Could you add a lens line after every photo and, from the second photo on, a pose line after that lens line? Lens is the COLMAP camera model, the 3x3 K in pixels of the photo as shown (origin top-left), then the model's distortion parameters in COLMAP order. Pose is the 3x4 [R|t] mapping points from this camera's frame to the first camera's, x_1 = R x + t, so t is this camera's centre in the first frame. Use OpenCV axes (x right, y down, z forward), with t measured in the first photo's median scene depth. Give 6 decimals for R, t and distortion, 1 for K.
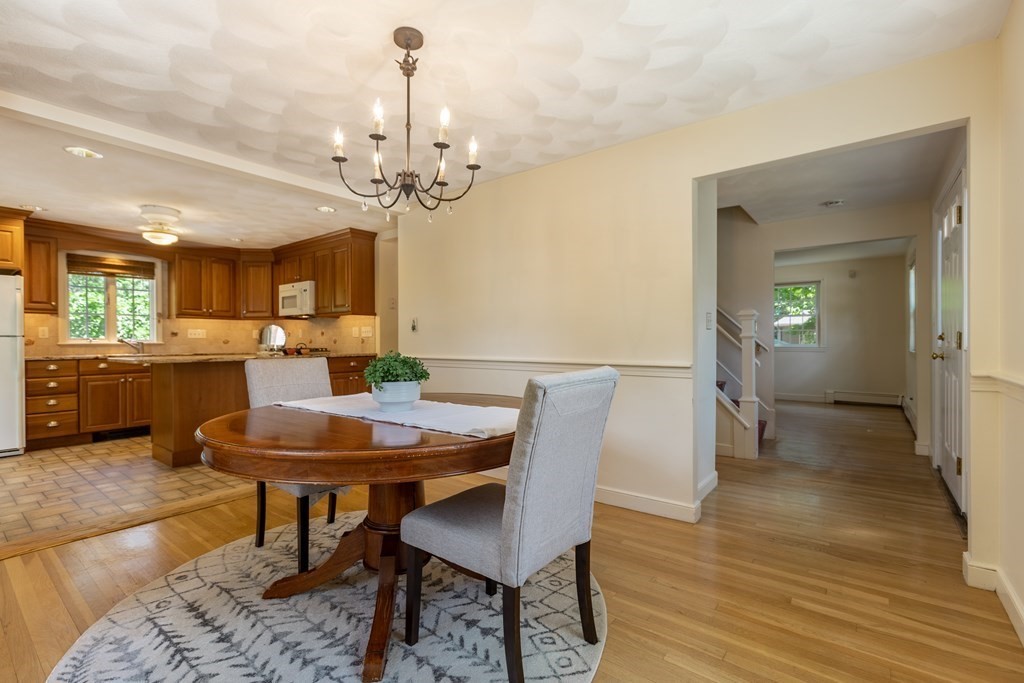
lens RADIAL K [[464.4, 0, 512.0], [0, 464.4, 341.5], [0, 0, 1]] dist [-0.000789, -0.000342]
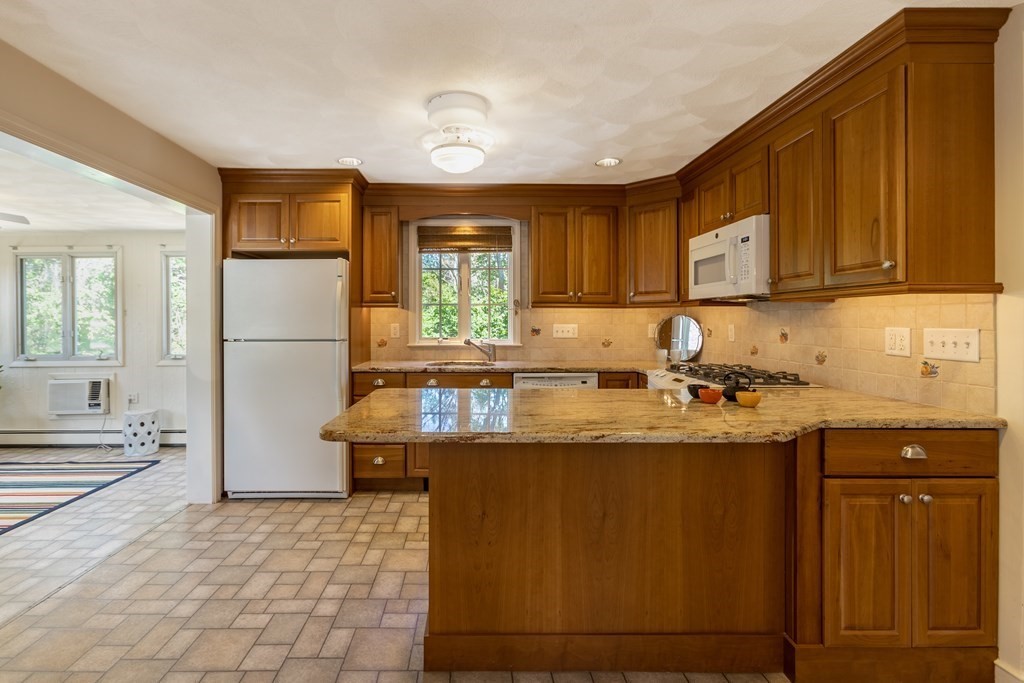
lens RADIAL K [[481.5, 0, 475.4], [0, 481.5, 317.5], [0, 0, 1]] dist [-0.000180, 0.000567]
pose [[0.614289, 0.002771, -0.789076, -0.243920], [-0.005892, 0.999982, -0.001075, -0.035479], [0.789059, 0.005310, 0.614294, 0.522387]]
